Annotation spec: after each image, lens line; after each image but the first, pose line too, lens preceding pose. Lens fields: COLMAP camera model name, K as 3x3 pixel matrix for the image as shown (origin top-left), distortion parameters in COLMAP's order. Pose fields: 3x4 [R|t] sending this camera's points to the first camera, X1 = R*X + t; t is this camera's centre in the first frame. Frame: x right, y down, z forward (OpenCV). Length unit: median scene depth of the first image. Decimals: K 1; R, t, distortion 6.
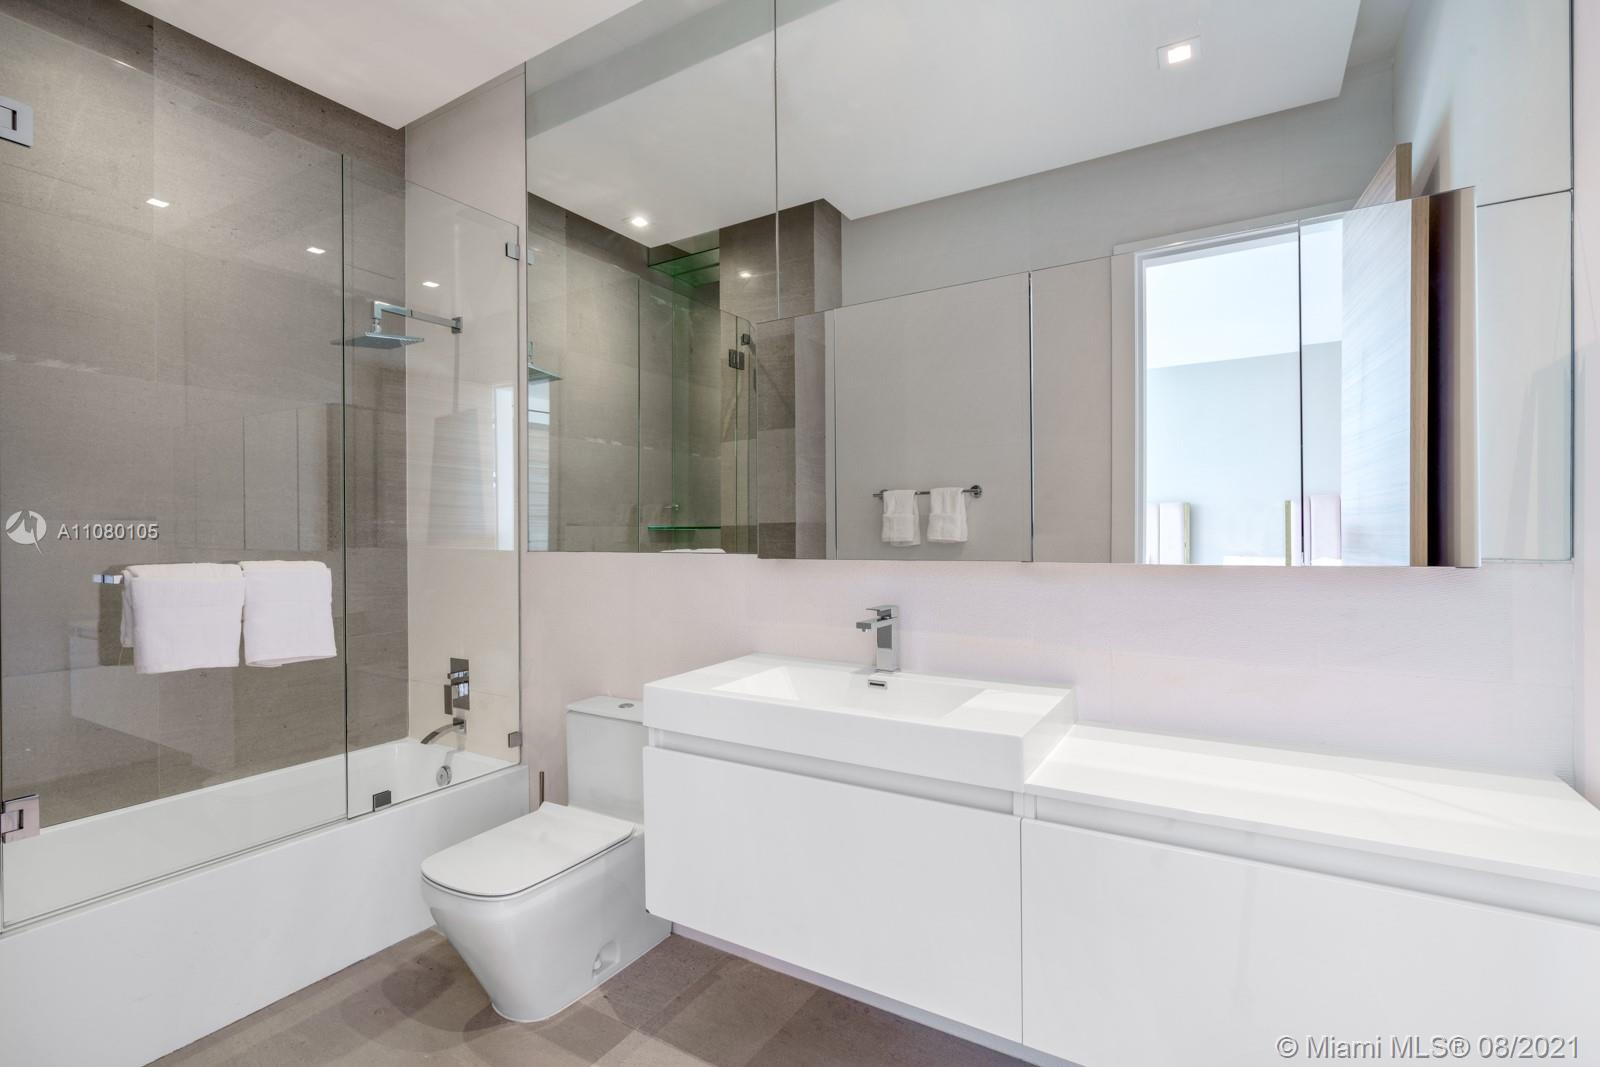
lens RADIAL K [[730.2, 0, 800.0], [0, 730.2, 533.5], [0, 0, 1]] dist [-0.004869, 0.001005]
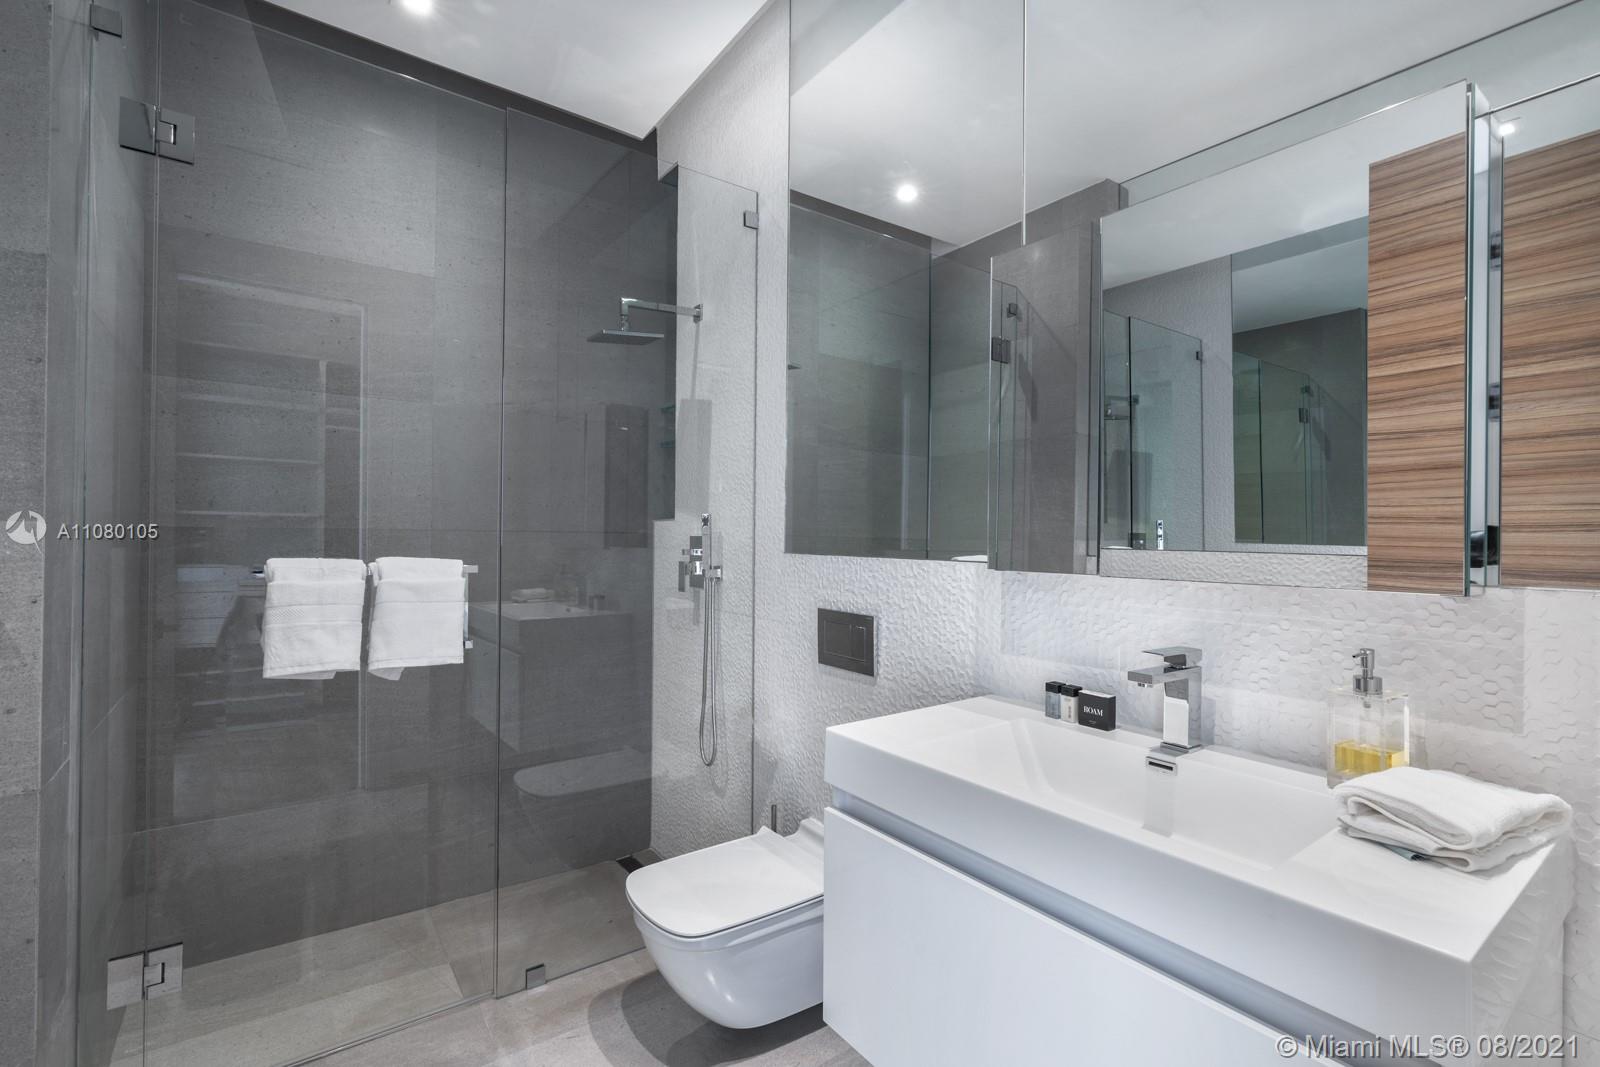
lens RADIAL K [[716.6, 0, 800.0], [0, 716.6, 533.5], [0, 0, 1]] dist [-0.157078, 0.000153]
pose [[0.923658, 0.011968, -0.383031, 0.032302], [-0.009633, 0.999921, 0.008012, 0.001251], [0.383097, -0.003711, 0.923701, 0.281097]]
